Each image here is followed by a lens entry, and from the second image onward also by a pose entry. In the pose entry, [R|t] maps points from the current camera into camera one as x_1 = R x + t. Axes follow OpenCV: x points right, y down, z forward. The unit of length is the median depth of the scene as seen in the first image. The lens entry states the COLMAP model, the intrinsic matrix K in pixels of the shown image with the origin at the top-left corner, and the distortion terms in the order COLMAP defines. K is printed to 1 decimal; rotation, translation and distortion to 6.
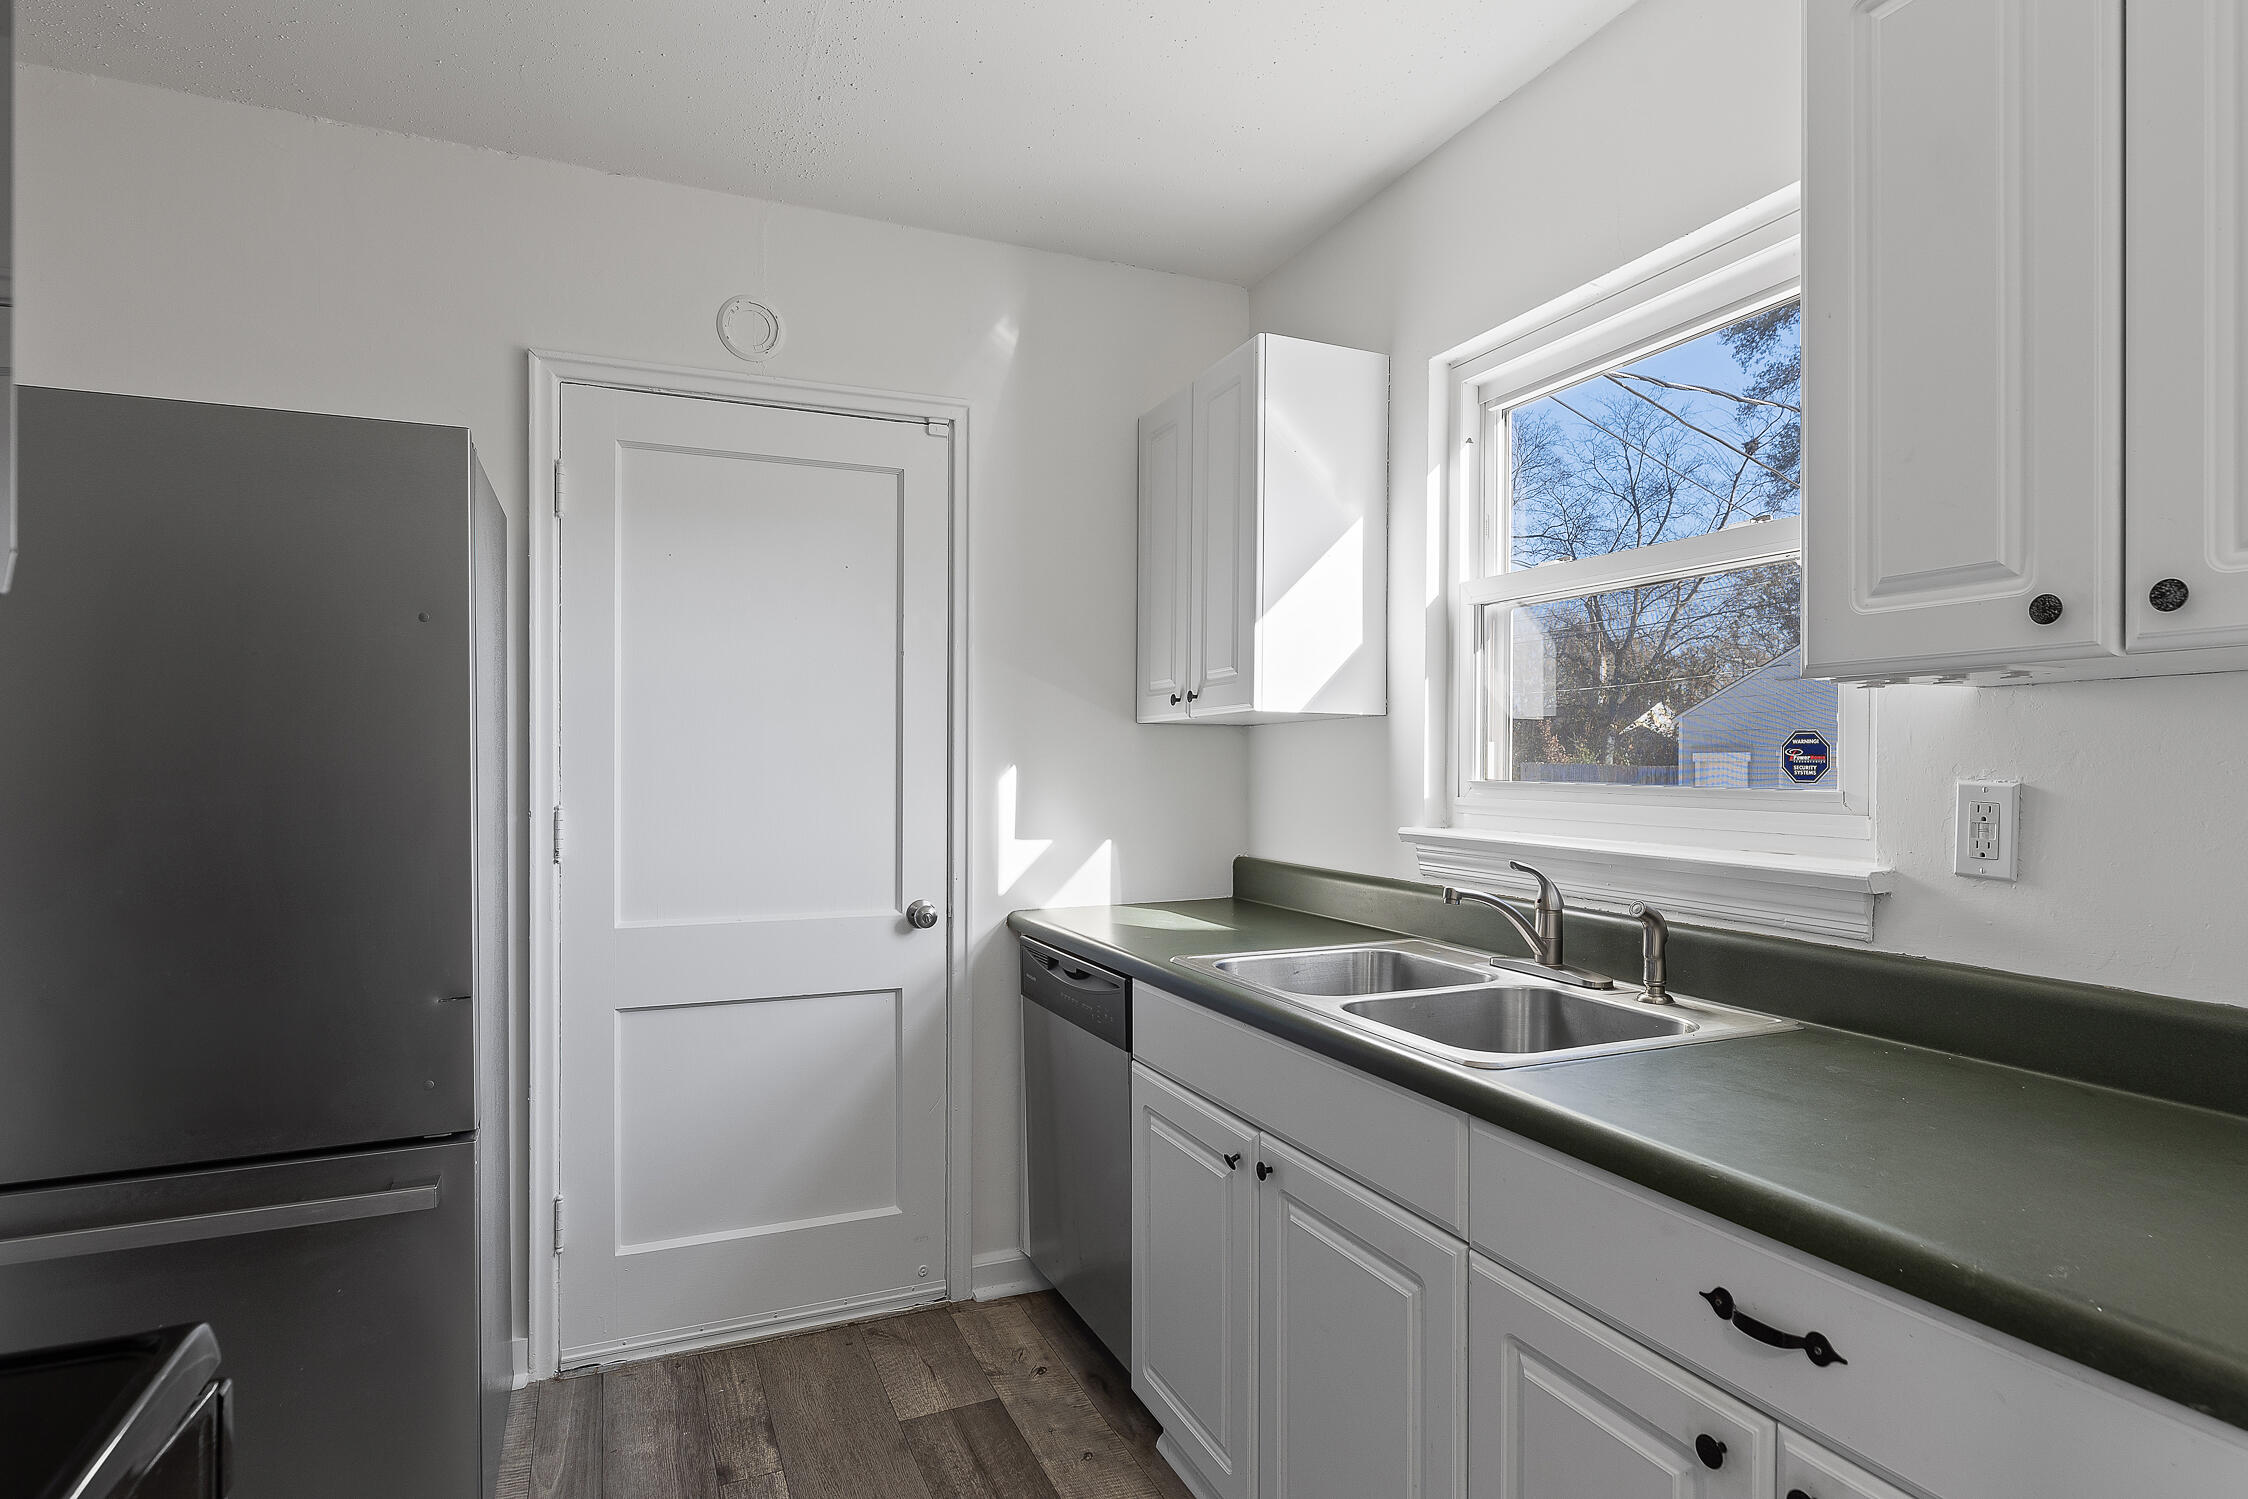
lens RADIAL K [[1151.3, 0, 1131.0], [0, 1151.3, 773.1], [0, 0, 1]] dist [-0.013342, -0.000146]
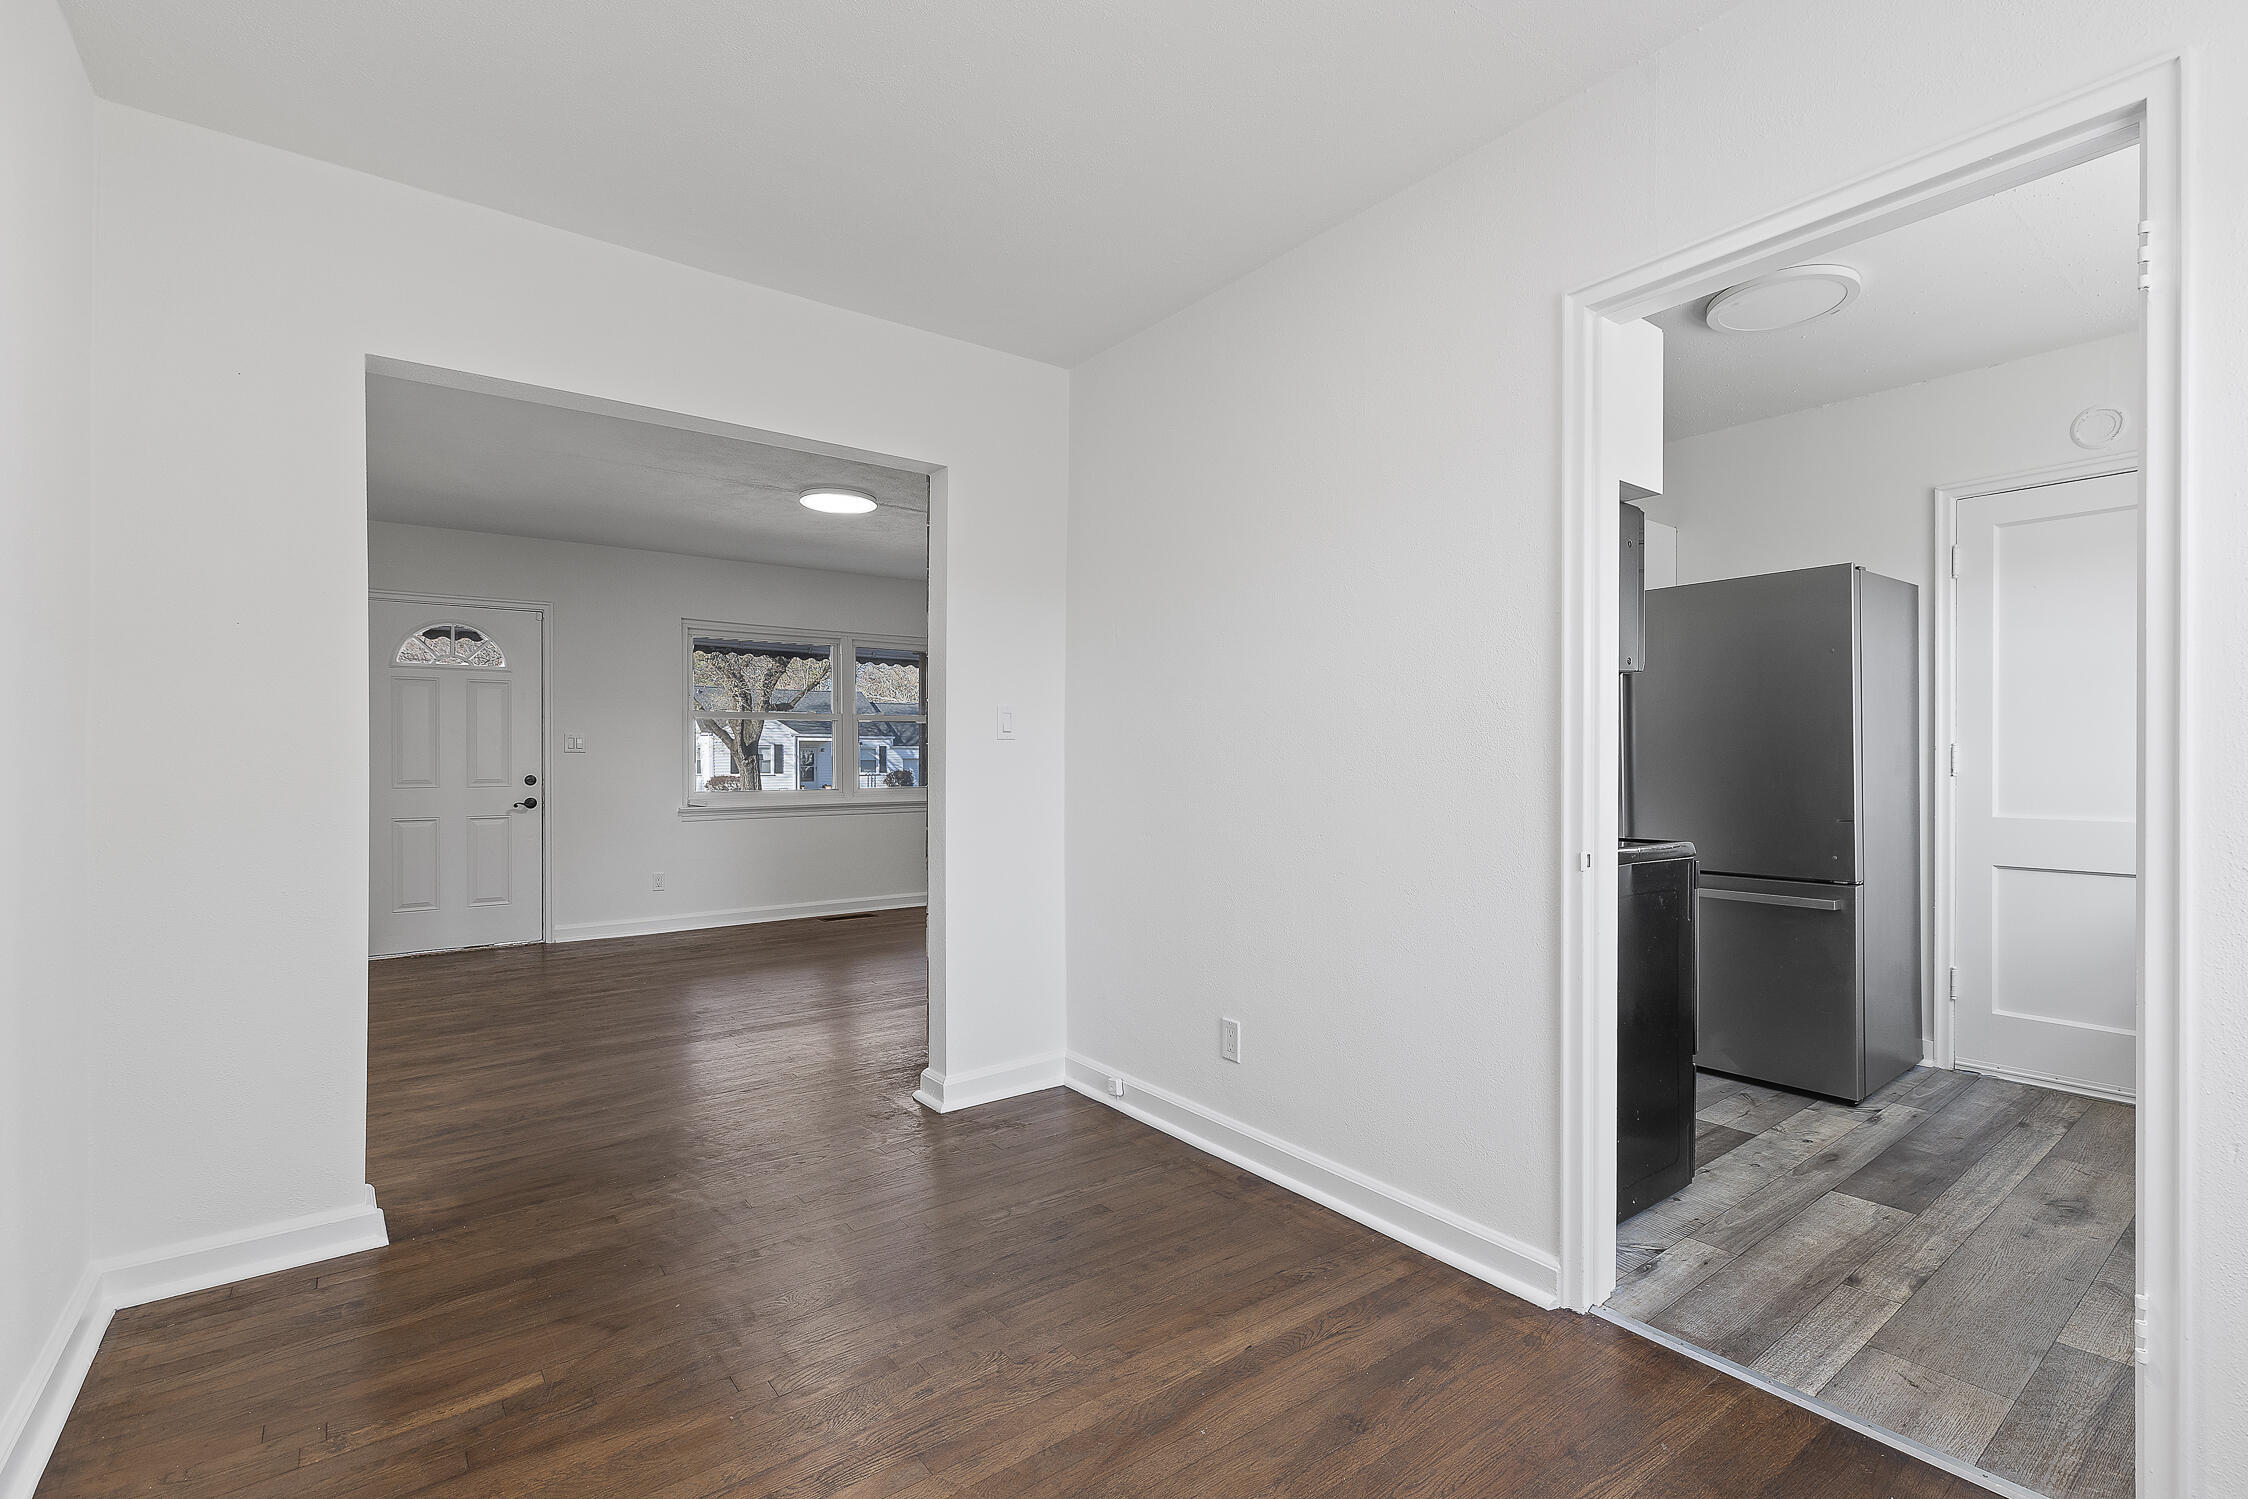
lens RADIAL K [[1007.9, 0, 1121.6], [0, 1007.9, 742.7], [0, 0, 1]] dist [0.000136, -0.000460]
pose [[0.224296, -0.012990, -0.974435, 0.715055], [-0.010536, 0.999820, -0.015754, 0.065696], [0.974464, 0.013800, 0.224118, -0.582331]]
